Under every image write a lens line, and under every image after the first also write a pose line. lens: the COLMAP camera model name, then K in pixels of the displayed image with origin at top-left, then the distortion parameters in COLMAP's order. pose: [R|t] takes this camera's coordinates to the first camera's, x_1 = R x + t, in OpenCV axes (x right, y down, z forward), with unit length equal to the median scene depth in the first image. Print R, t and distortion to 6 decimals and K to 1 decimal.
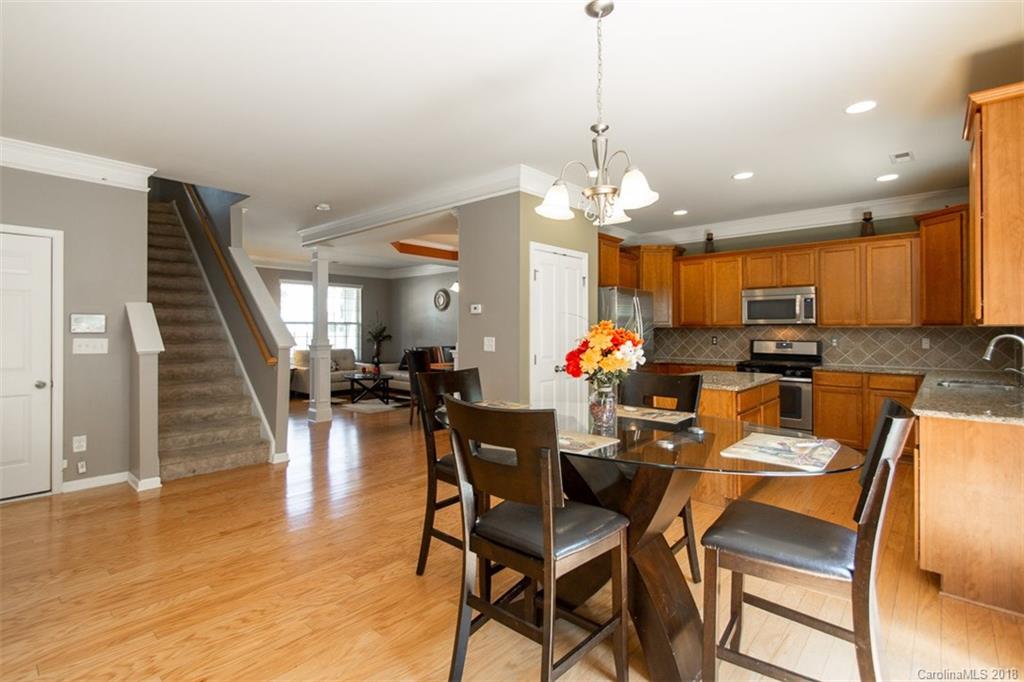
lens RADIAL K [[481.8, 0, 496.6], [0, 481.8, 326.0], [0, 0, 1]] dist [0.007646, -0.004790]
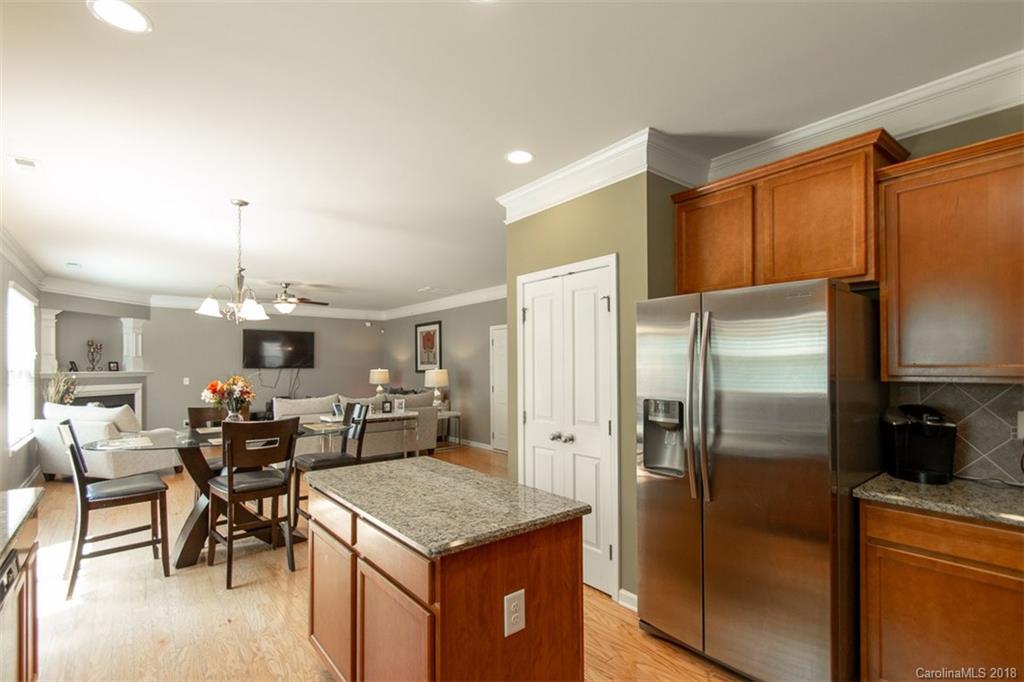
lens RADIAL K [[481.8, 0, 511.9], [0, 481.8, 358.7], [0, 0, 1]] dist [0.007646, -0.004790]
pose [[-0.148381, -0.014361, -0.988826, 0.755738], [0.013071, 0.999779, -0.016481, -0.014556], [0.988844, -0.015370, -0.148160, 0.926920]]
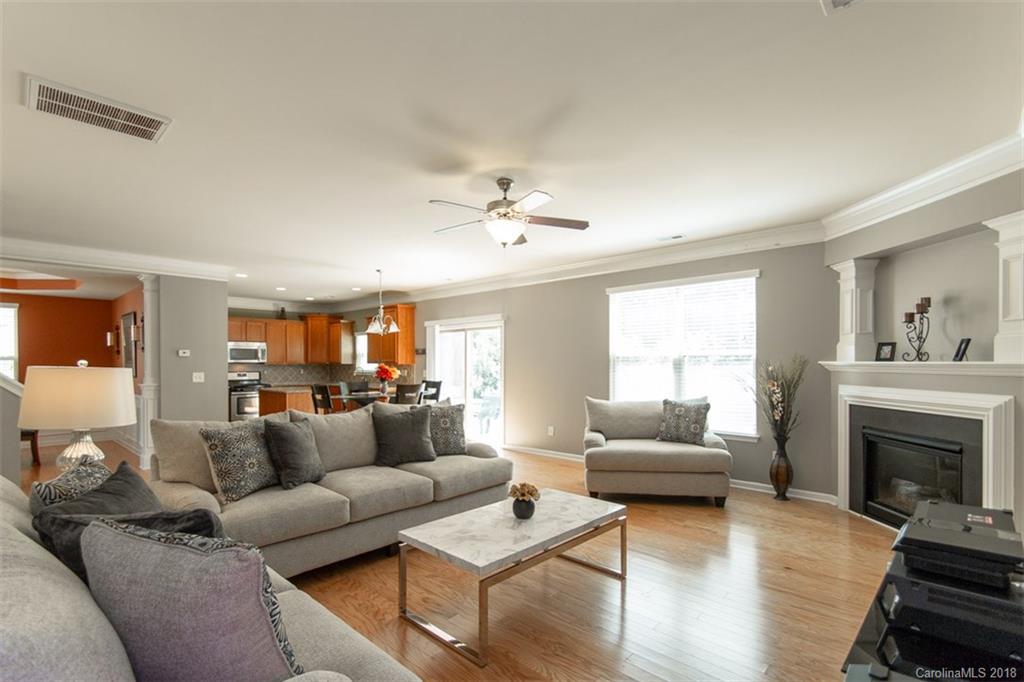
lens RADIAL K [[481.8, 0, 525.1], [0, 481.8, 363.6], [0, 0, 1]] dist [0.007646, -0.004790]
pose [[-0.012928, -0.003864, 0.999909, -1.308430], [-0.004728, 0.999982, 0.003803, -0.012887], [-0.999905, -0.004678, -0.012946, 0.004729]]
